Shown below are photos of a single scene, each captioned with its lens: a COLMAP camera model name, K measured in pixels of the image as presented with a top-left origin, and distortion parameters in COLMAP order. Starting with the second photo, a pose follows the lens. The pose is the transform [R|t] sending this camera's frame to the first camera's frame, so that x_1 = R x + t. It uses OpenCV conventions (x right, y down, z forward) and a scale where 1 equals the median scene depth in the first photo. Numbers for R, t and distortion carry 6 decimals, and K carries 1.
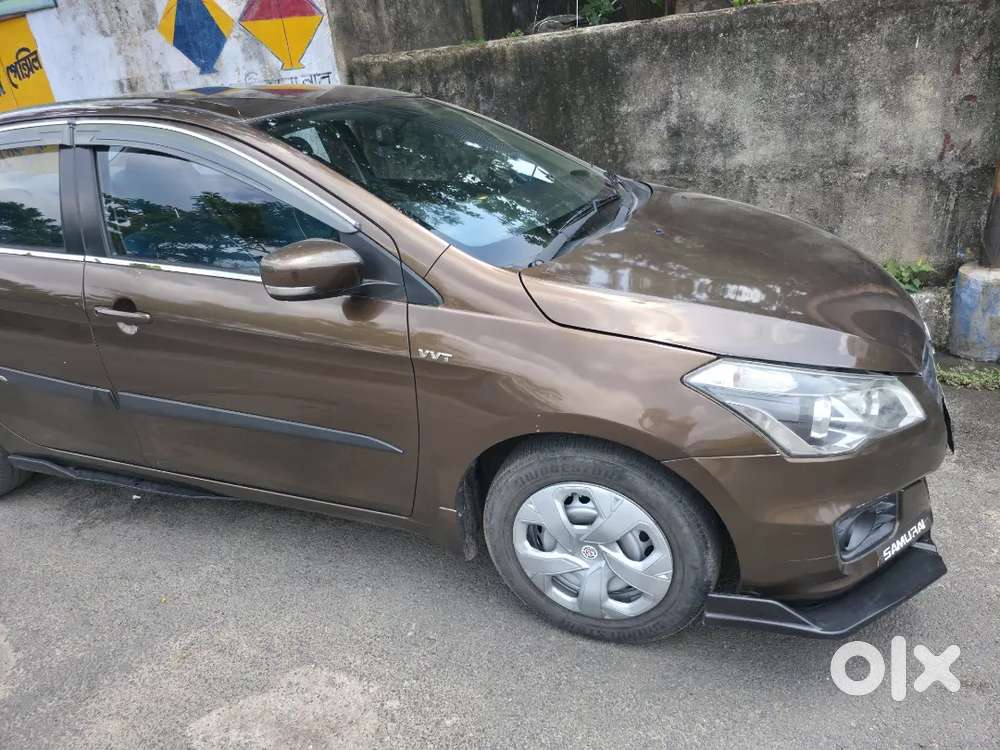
lens RADIAL K [[669.1, 0, 500.3], [0, 669.1, 379.5], [0, 0, 1]] dist [0.047755, -0.040478]
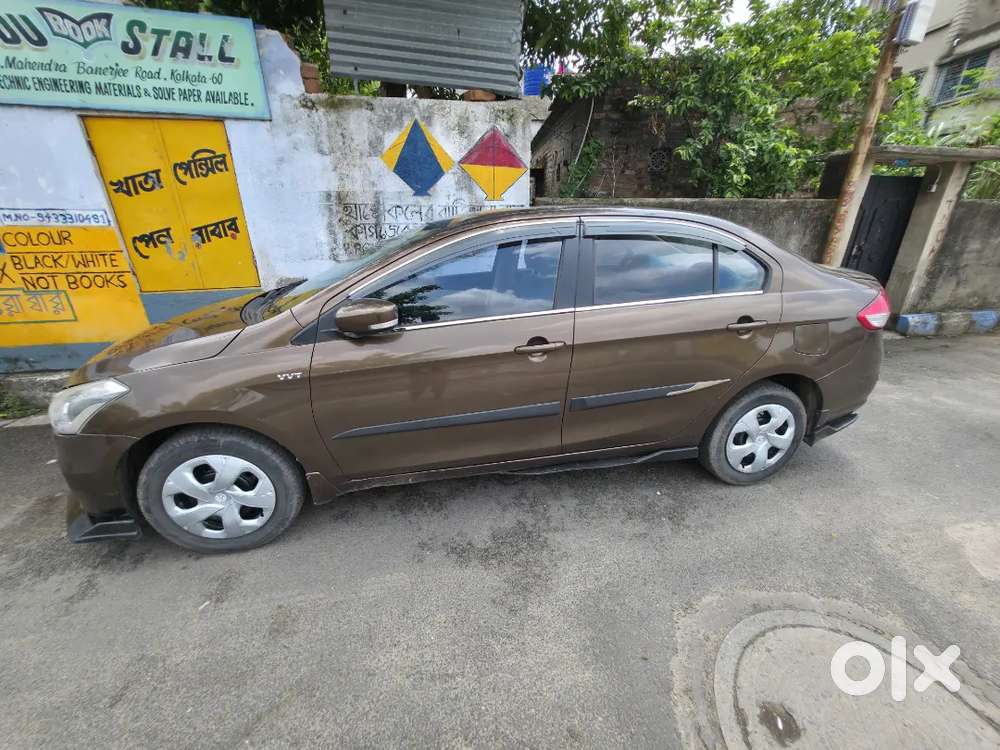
lens RADIAL K [[404.0, 0, 495.6], [0, 404.0, 368.8], [0, 0, 1]] dist [0.002275, -0.000064]
pose [[0.828474, -0.105684, 0.549965, -1.108117], [0.157364, 0.986397, -0.047504, -0.076973], [-0.537464, 0.125900, 0.833836, 0.424286]]
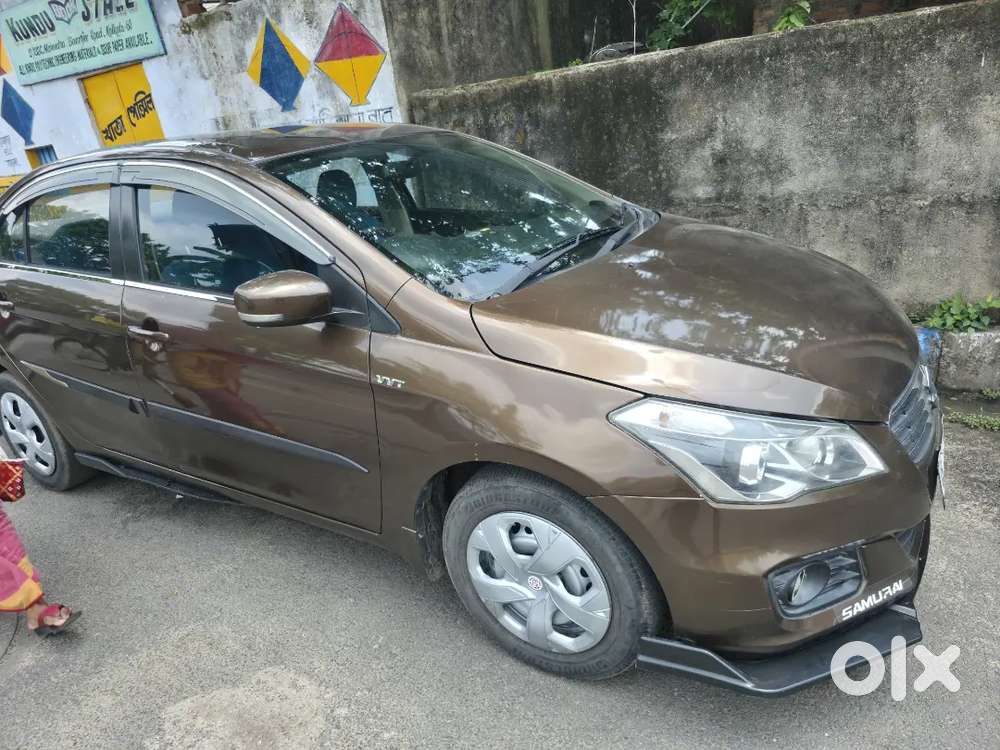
lens RADIAL K [[669.1, 0, 492.4], [0, 669.1, 384.9], [0, 0, 1]] dist [0.047755, -0.040478]
pose [[0.985268, 0.041538, -0.165895, 0.127069], [-0.045150, 0.998817, -0.018057, -0.010407], [0.164949, 0.025281, 0.985978, -0.006129]]
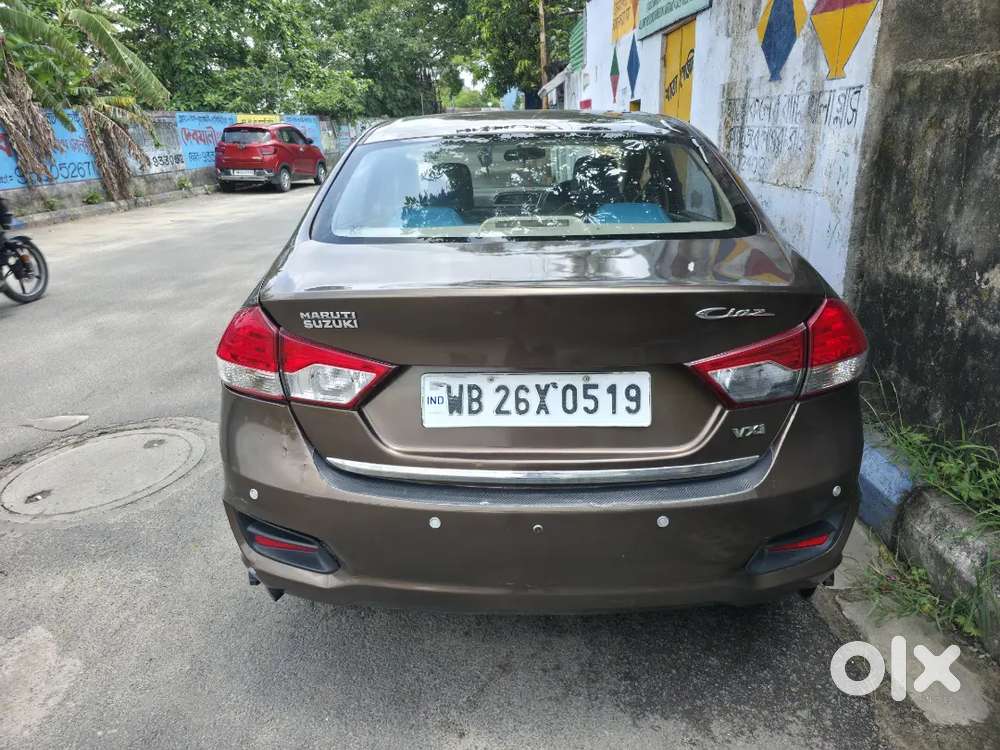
lens RADIAL K [[662.0, 0, 496.2], [0, 662.0, 384.1], [0, 0, 1]] dist [0.016396, -0.007085]
pose [[0.367193, 0.414281, -0.832791, 0.382092], [-0.389916, 0.881427, 0.266555, -0.298290], [0.844473, 0.226842, 0.485188, 0.574556]]
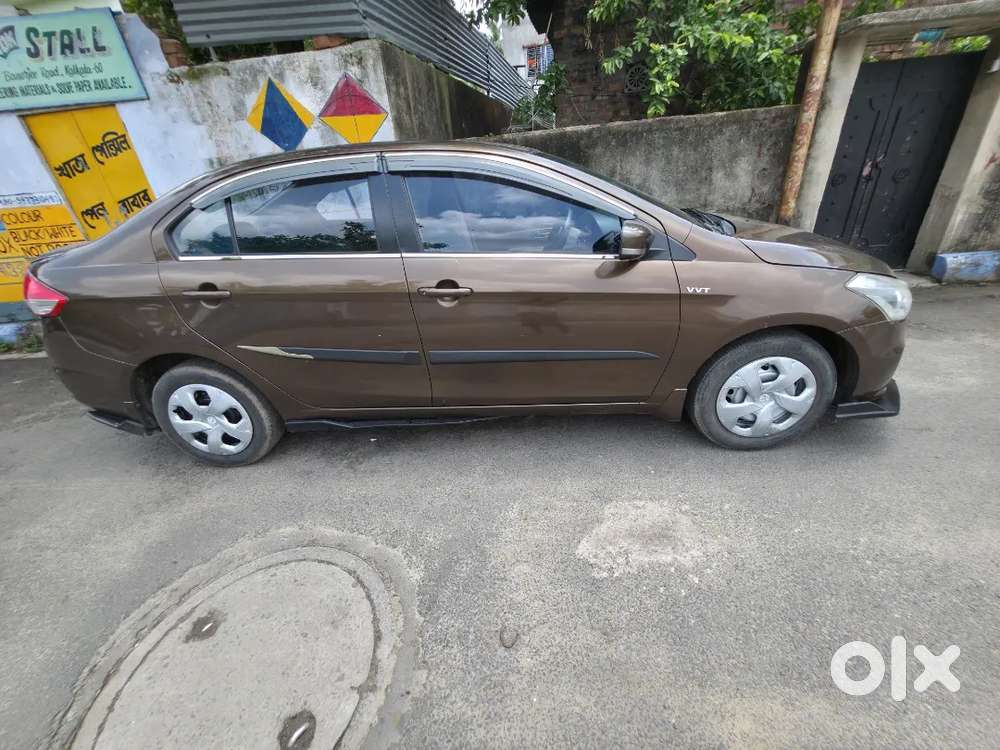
lens RADIAL K [[404.0, 0, 496.3], [0, 404.0, 369.3], [0, 0, 1]] dist [0.002275, -0.000064]
pose [[0.945422, -0.128757, 0.299330, -0.476743], [0.127745, 0.991540, 0.023032, 0.037799], [-0.299763, 0.016463, 0.953872, 0.111039]]
